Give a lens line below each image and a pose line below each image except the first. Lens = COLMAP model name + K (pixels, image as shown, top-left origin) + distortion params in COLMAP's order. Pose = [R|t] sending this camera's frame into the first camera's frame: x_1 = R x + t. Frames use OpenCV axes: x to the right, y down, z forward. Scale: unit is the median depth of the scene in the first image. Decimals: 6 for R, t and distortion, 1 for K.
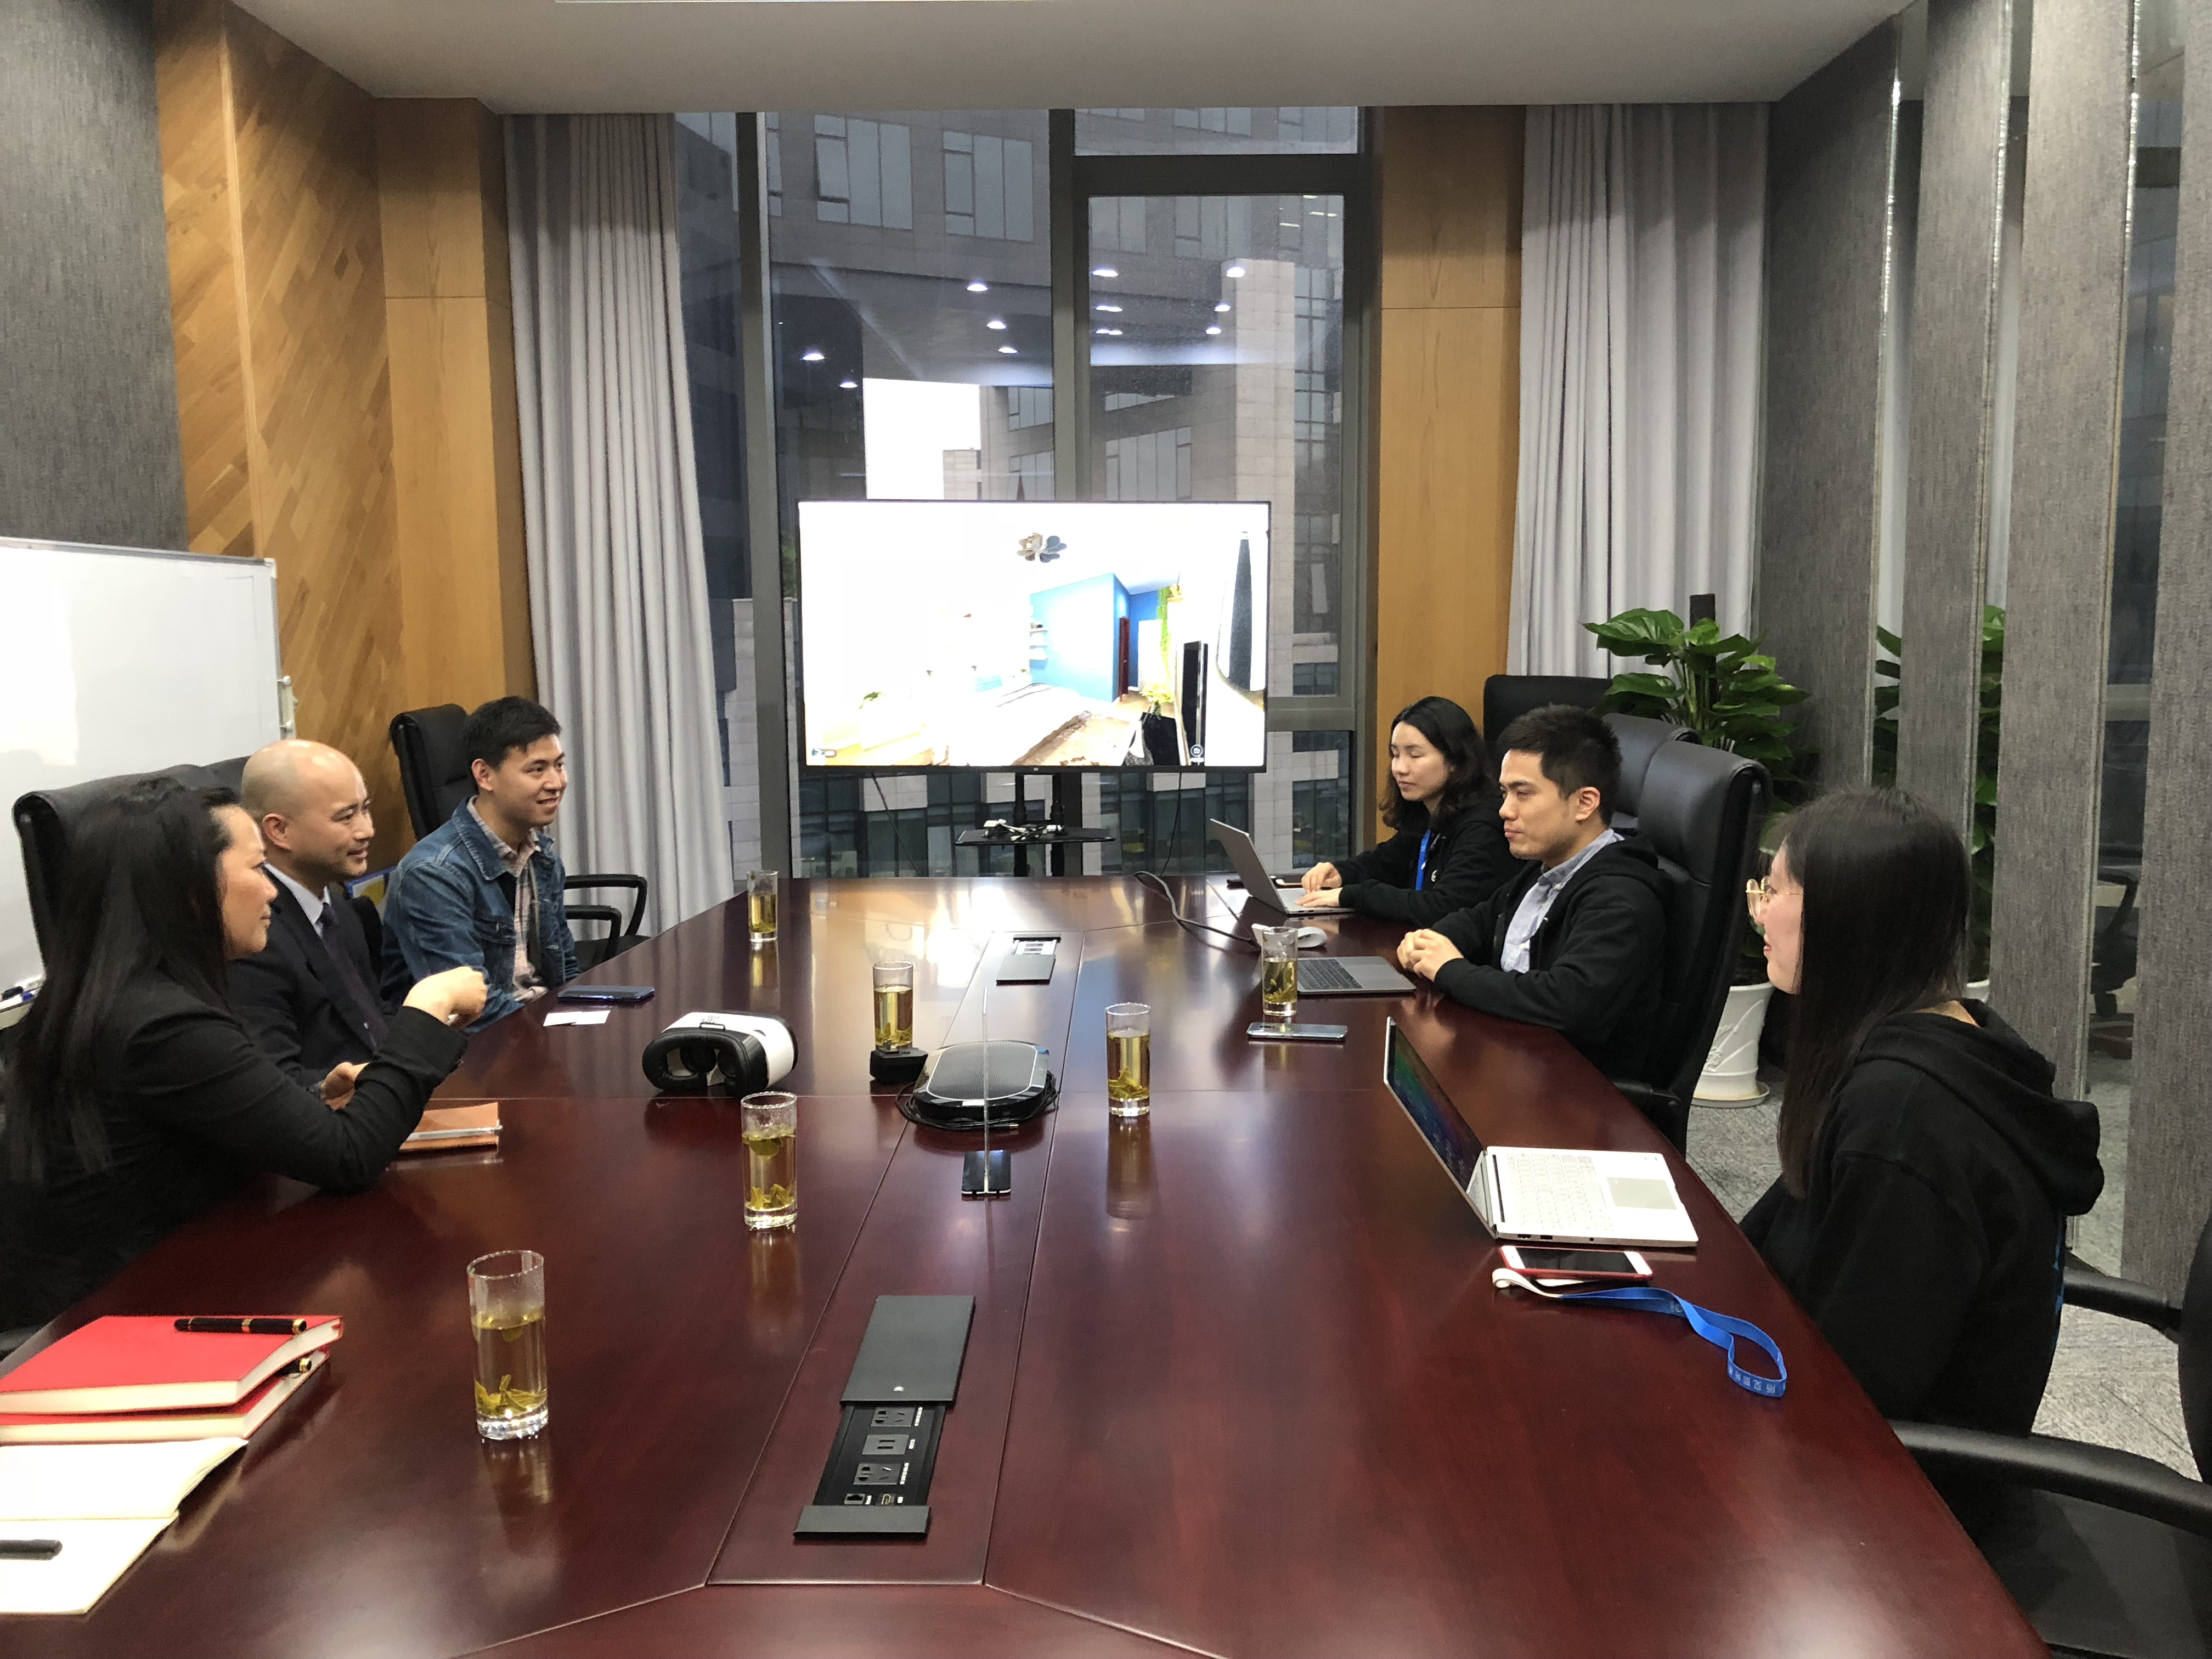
lens RADIAL K [[1768.4, 0, 1106.0], [0, 1768.4, 829.5], [0, 0, 1]] dist [0.002819, -0.197046]
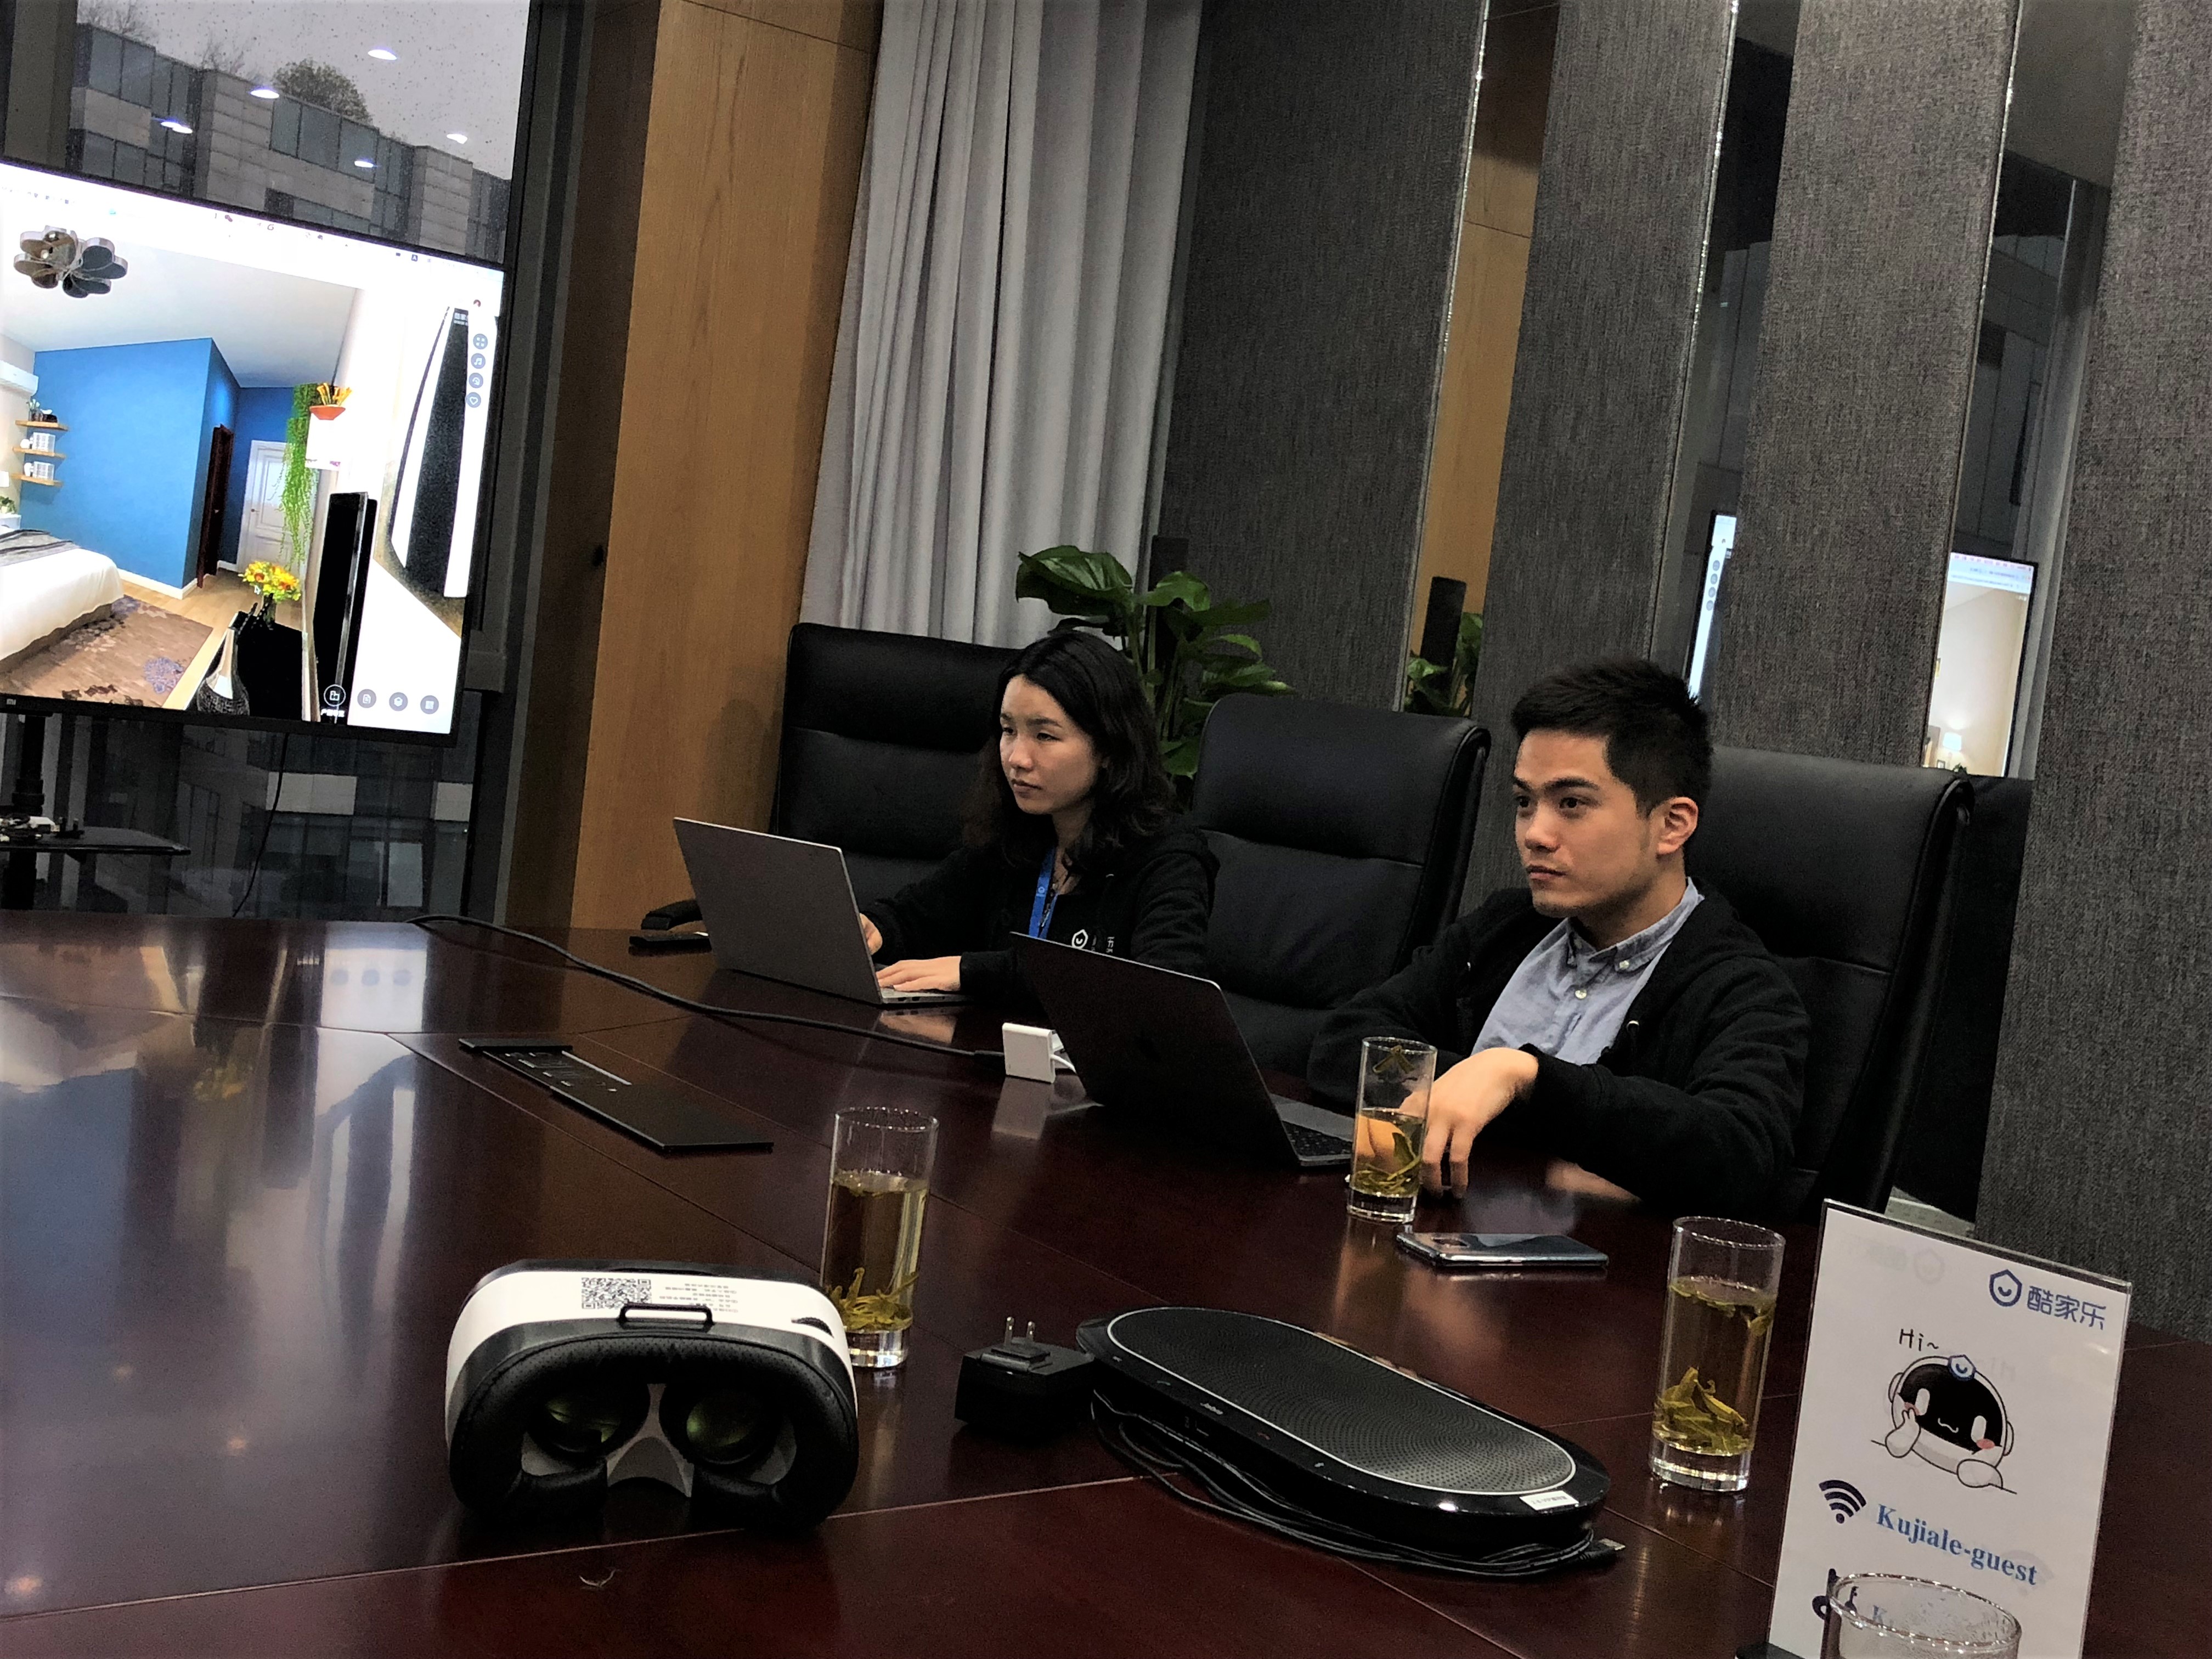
lens RADIAL K [[2341.5, 0, 1106.0], [0, 2341.5, 829.5], [0, 0, 1]] dist [0.004701, -0.145317]
pose [[0.781835, 0.063916, 0.620200, -0.204794], [-0.045871, 0.997932, -0.045018, 0.017346], [-0.621795, 0.006747, 0.783151, 0.298460]]
